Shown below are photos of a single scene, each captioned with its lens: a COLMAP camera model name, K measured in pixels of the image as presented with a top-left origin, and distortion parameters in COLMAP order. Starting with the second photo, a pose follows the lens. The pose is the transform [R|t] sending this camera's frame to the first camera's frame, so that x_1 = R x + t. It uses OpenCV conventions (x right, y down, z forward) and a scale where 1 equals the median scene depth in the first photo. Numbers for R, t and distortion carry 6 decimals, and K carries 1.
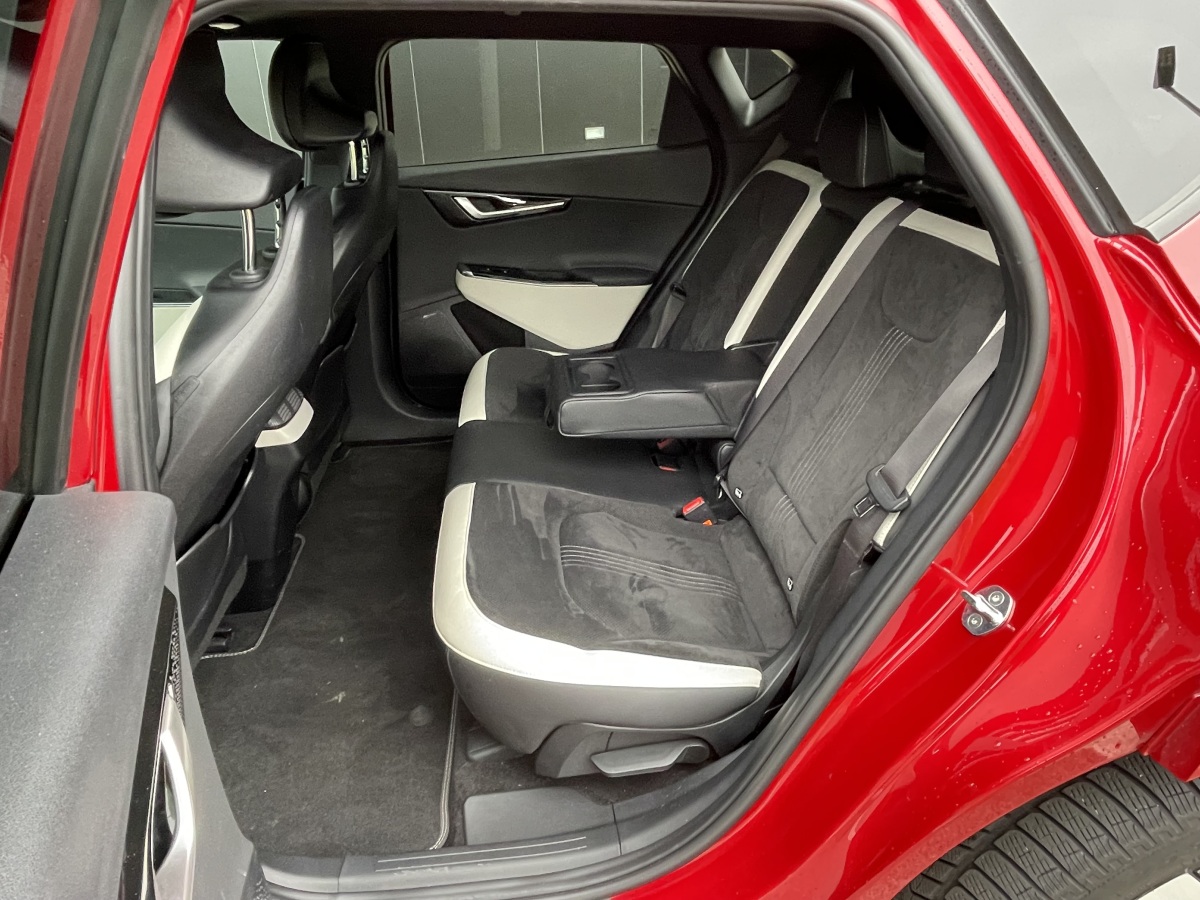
lens RADIAL K [[789.1, 0, 596.6], [0, 789.1, 450.6], [0, 0, 1]] dist [-0.000557, -0.003110]
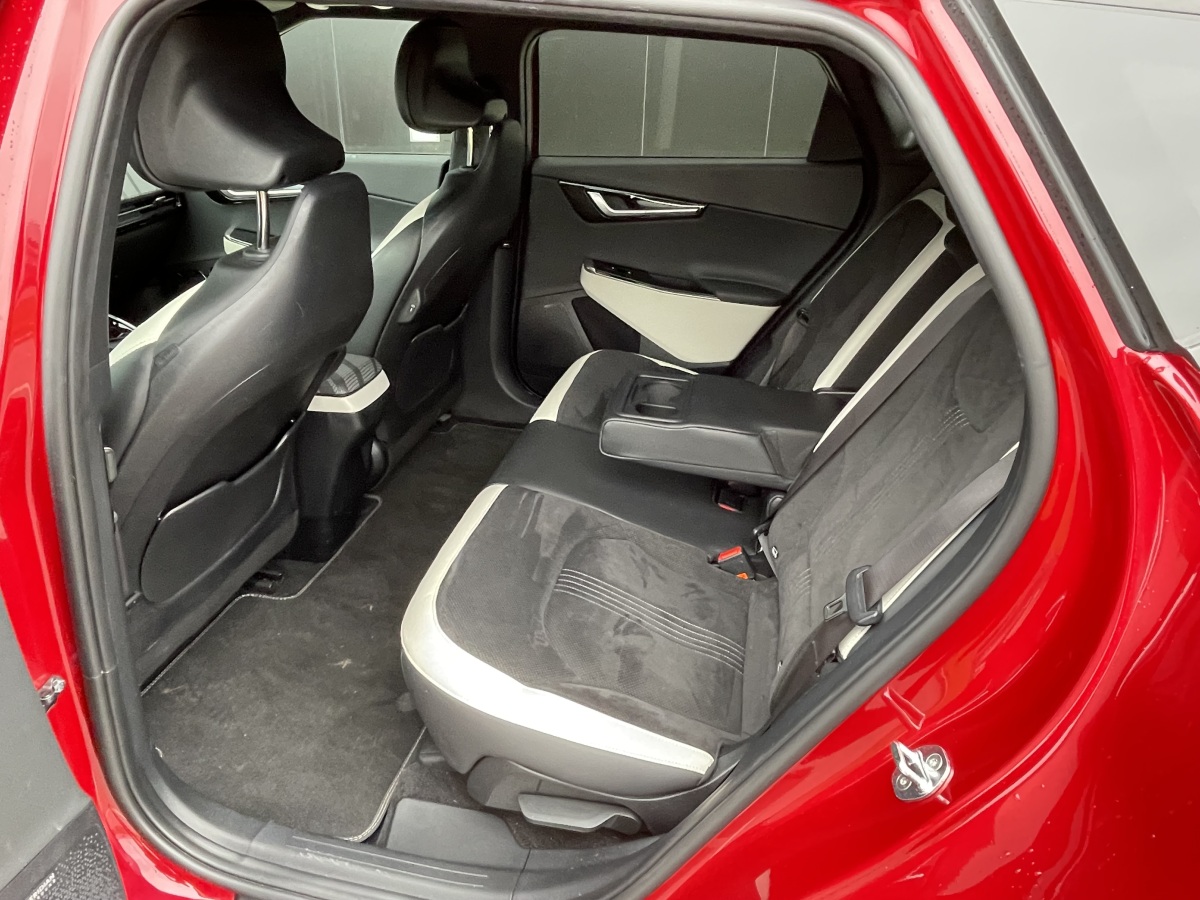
lens RADIAL K [[789.1, 0, 605.9], [0, 789.1, 451.5], [0, 0, 1]] dist [-0.000557, -0.003110]
pose [[0.954595, 0.184570, -0.233842, 0.191862], [-0.181390, 0.982780, 0.035228, -0.059134], [0.236318, 0.008788, 0.971636, 0.072885]]
